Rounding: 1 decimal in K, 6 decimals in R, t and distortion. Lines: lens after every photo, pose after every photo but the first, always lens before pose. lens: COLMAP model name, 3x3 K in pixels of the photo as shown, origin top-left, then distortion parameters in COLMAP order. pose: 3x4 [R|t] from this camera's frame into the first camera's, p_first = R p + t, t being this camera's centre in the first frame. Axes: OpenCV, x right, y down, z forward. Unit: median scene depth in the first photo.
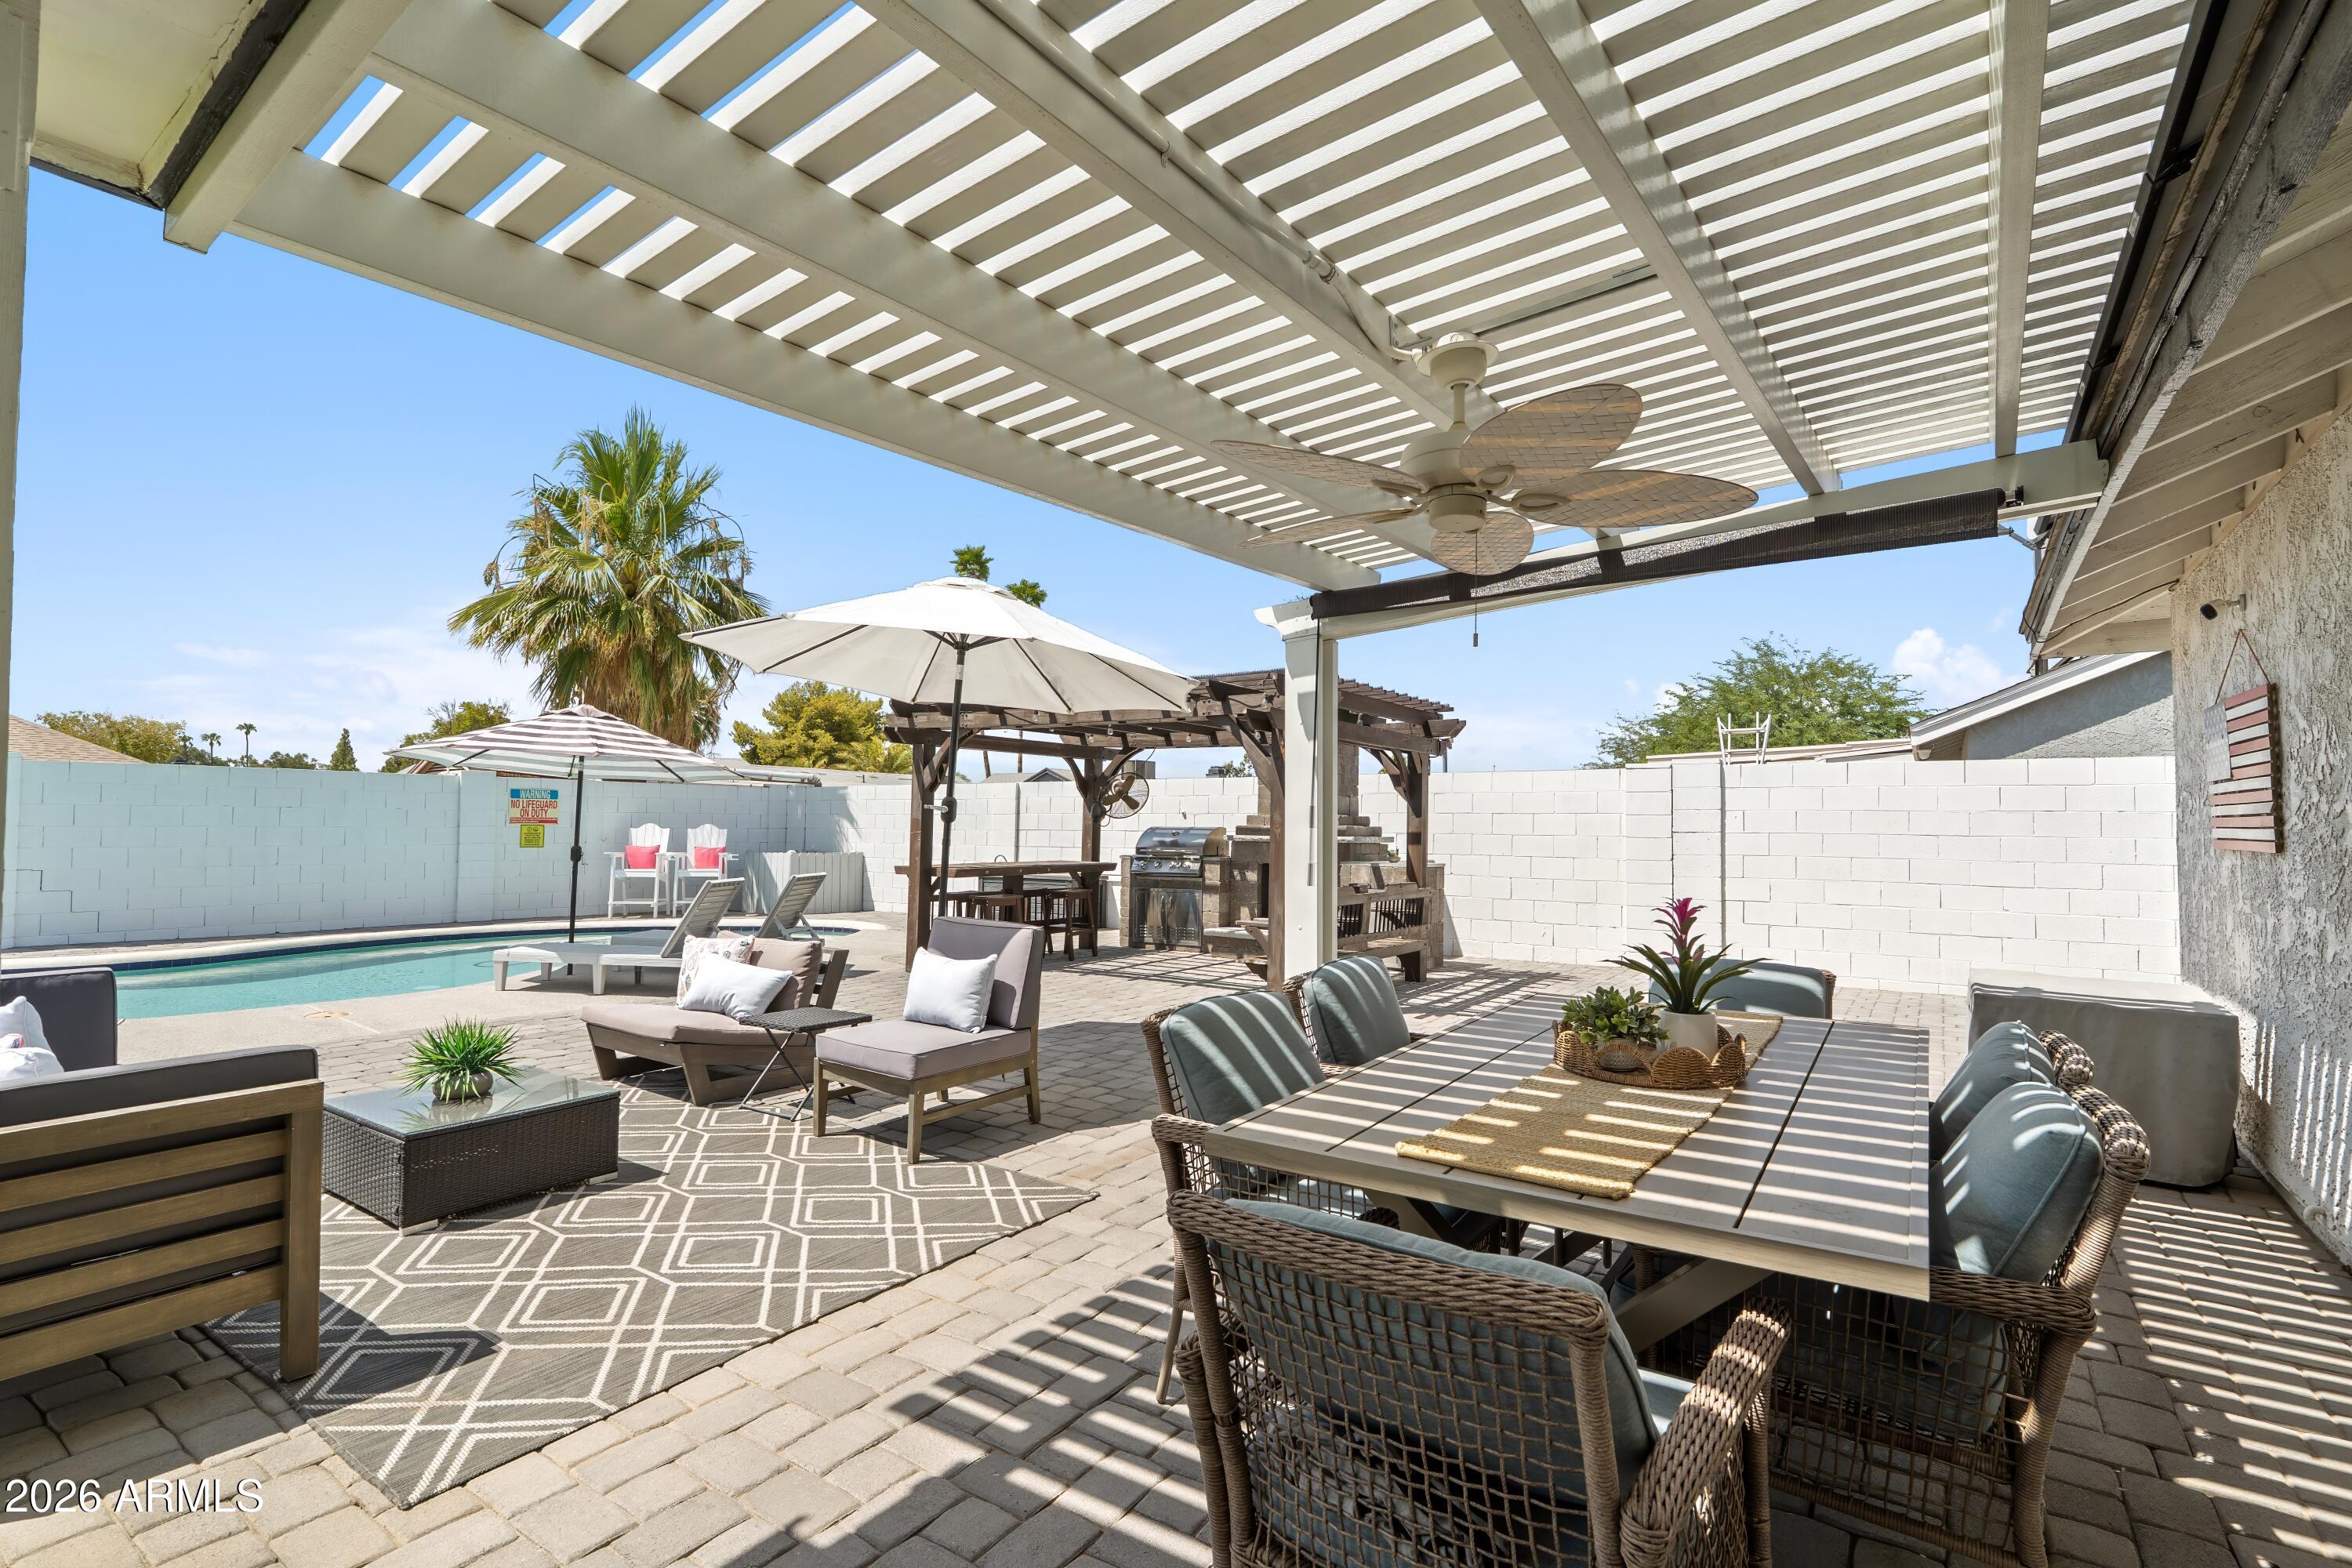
lens RADIAL K [[1108.6, 0, 1175.6], [0, 1108.6, 789.3], [0, 0, 1]] dist [-0.003186, 0.000409]
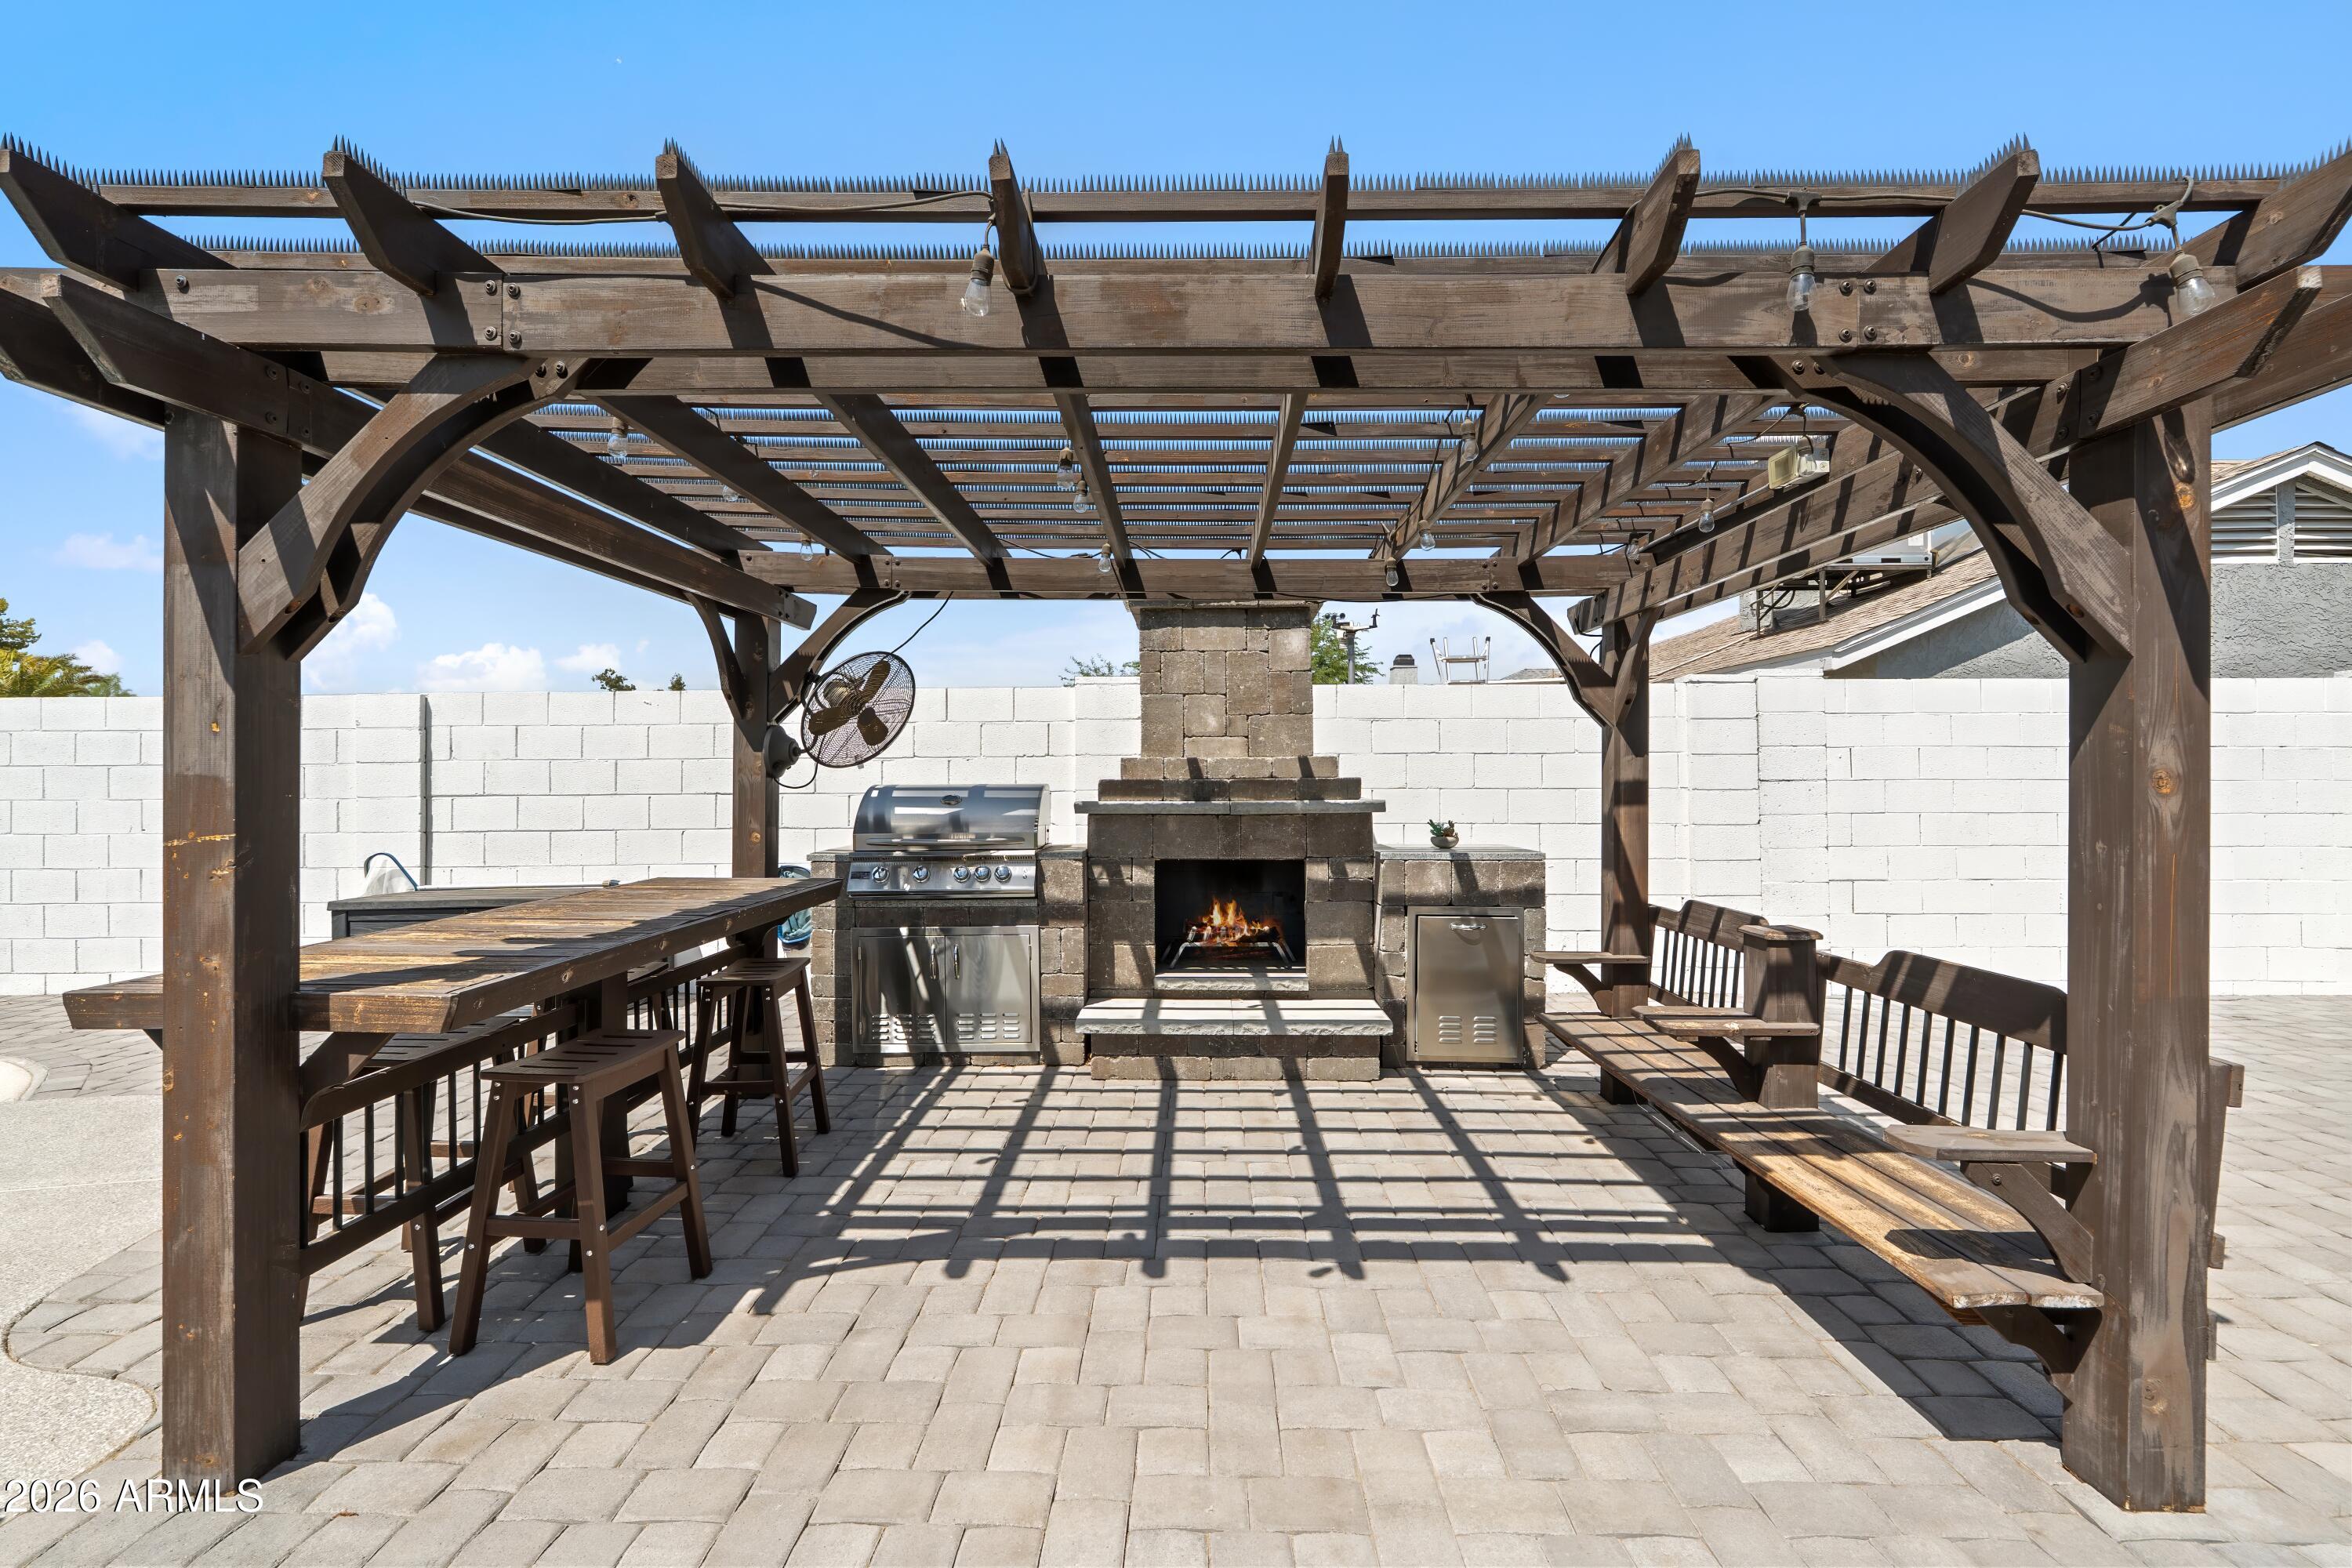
lens RADIAL K [[1042.4, 0, 1169.9], [0, 1042.4, 780.5], [0, 0, 1]] dist [-0.000851, -0.000305]
pose [[0.837771, -0.016120, 0.545784, -0.165991], [-0.005424, 0.999269, 0.037839, 0.016794], [-0.545995, -0.034661, 0.837071, 0.648120]]
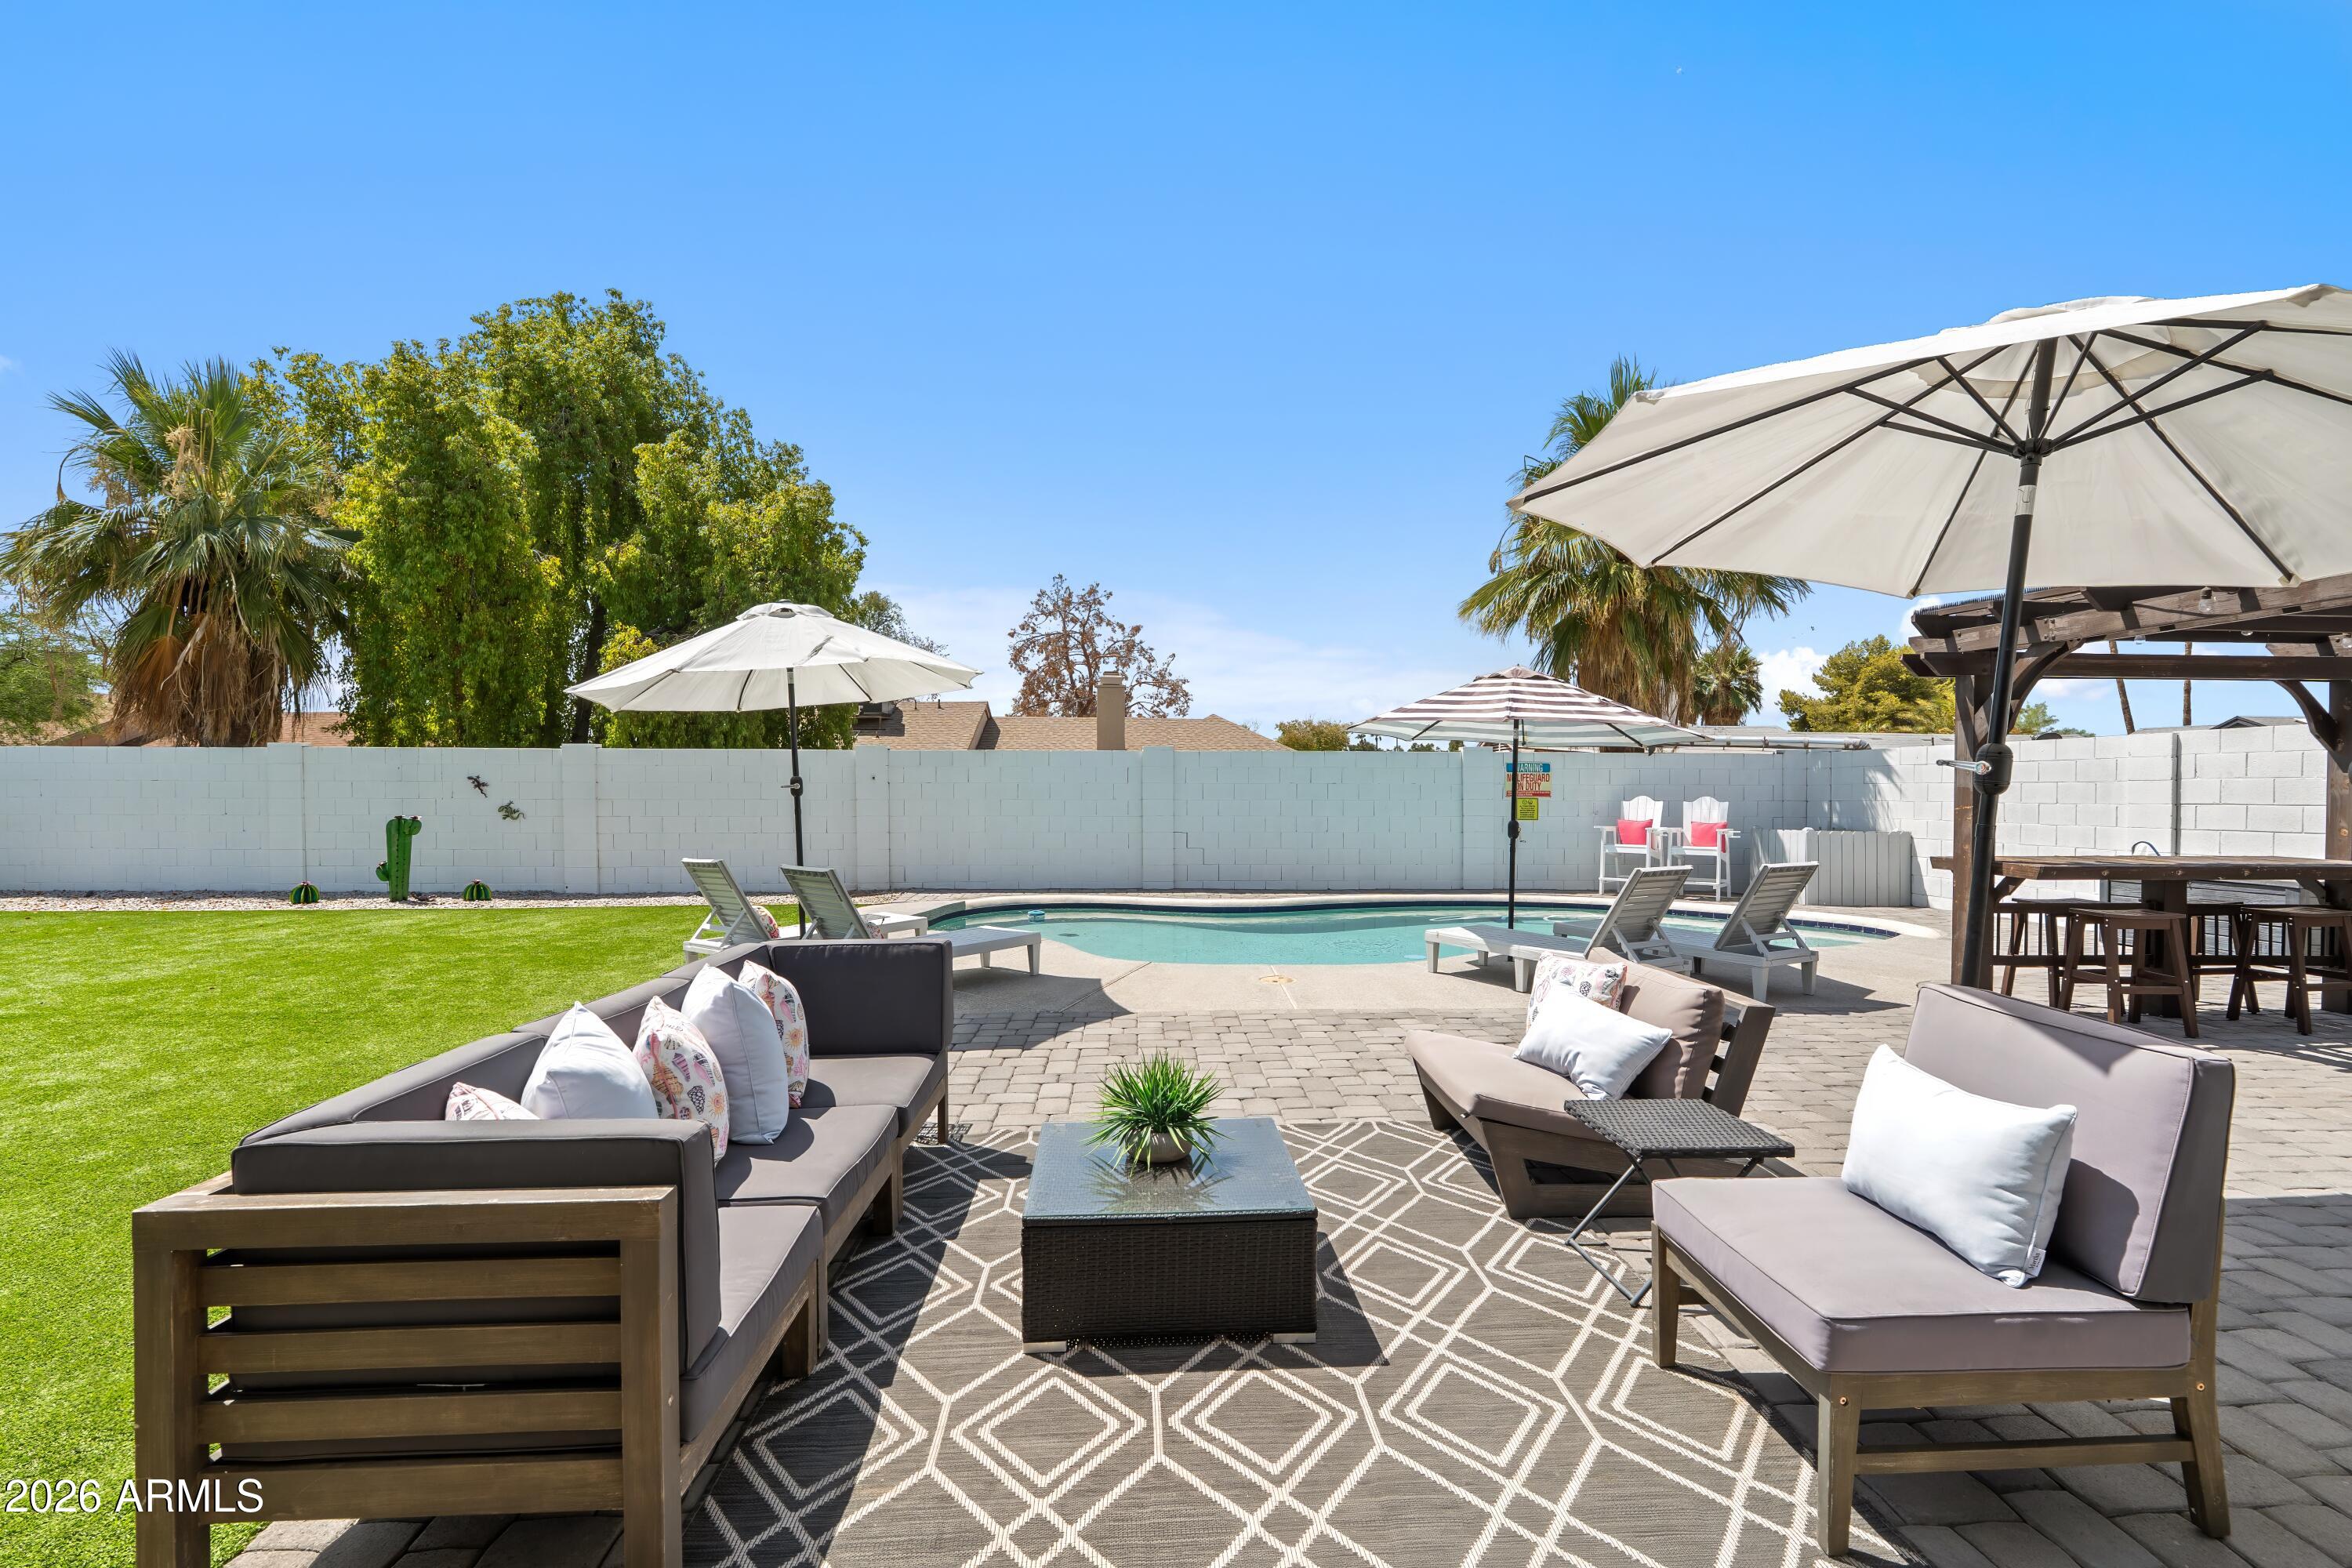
lens RADIAL K [[1046.5, 0, 1176.0], [0, 1046.5, 784.0], [0, 0, 1]] dist [-0.004122, -0.000012]
pose [[0.612646, -0.012783, -0.790254, -0.024341], [0.028226, 0.999585, 0.005713, 0.006547], [0.789853, -0.025805, 0.612753, 0.212081]]
